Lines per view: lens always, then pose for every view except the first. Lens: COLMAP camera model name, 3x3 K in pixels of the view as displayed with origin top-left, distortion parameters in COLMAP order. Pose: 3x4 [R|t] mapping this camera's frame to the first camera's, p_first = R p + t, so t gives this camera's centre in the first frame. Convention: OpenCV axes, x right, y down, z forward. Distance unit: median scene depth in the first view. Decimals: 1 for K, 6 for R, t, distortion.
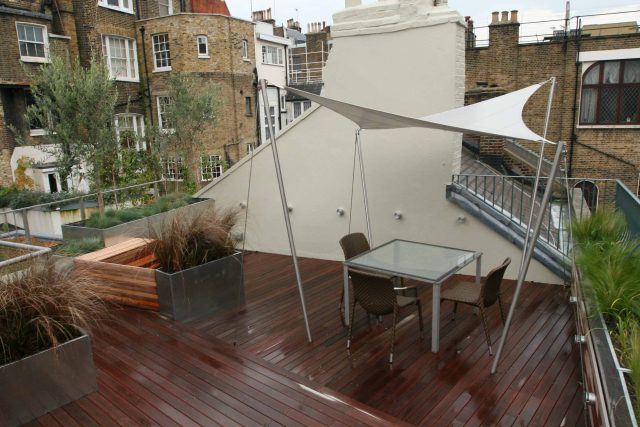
lens RADIAL K [[471.6, 0, 320.0], [0, 471.6, 213.5], [0, 0, 1]] dist [-0.065680, 0.038857]
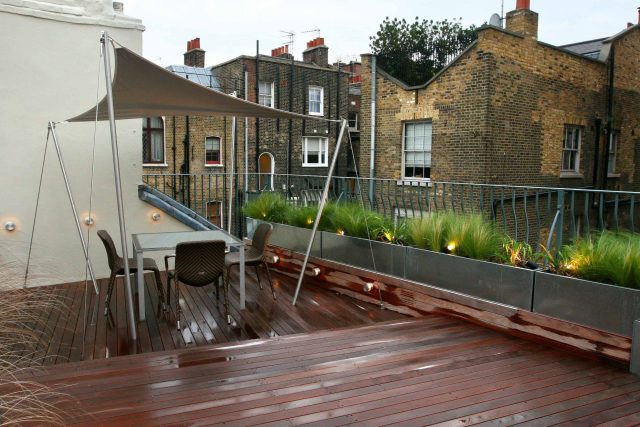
lens RADIAL K [[490.4, 0, 320.0], [0, 490.4, 213.5], [0, 0, 1]] dist [-0.063338, 0.045435]
pose [[0.451743, -0.058812, 0.890208, -0.171435], [0.168435, 0.985502, -0.020366, 0.030338], [-0.876104, 0.159142, 0.455099, 0.064265]]
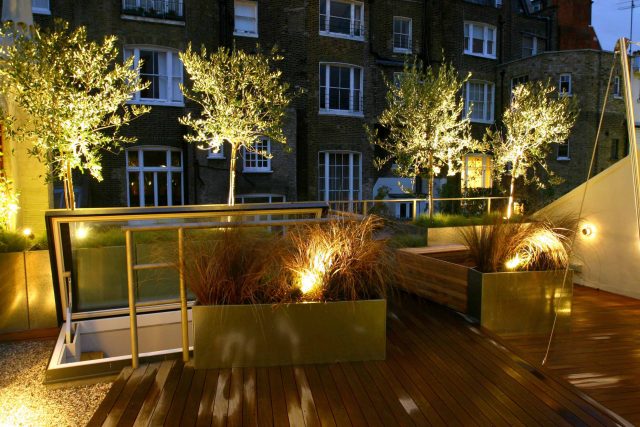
lens RADIAL K [[471.6, 0, 320.0], [0, 471.6, 213.5], [0, 0, 1]] dist [-0.065680, 0.038857]
pose [[0.752539, 0.084332, -0.653126, 0.007259], [-0.160152, 0.985428, -0.057289, 0.031580], [0.638778, 0.147712, 0.755079, 0.023850]]
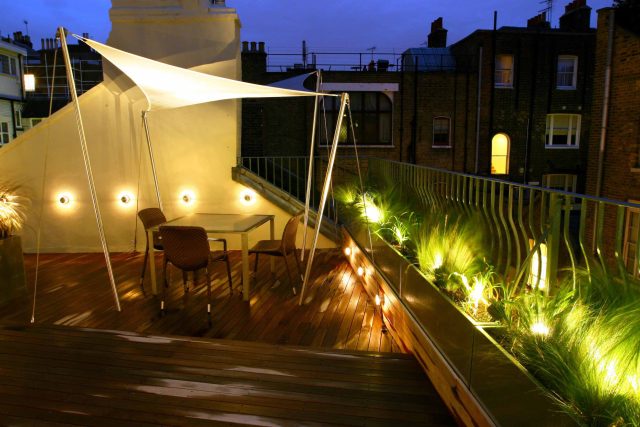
lens RADIAL K [[471.6, 0, 320.0], [0, 471.6, 213.5], [0, 0, 1]] dist [-0.065680, 0.038857]
pose [[0.868162, -0.045700, 0.494172, -0.032509], [0.081154, 0.995421, -0.050517, 0.040250], [-0.489600, 0.083960, 0.867895, -0.010205]]
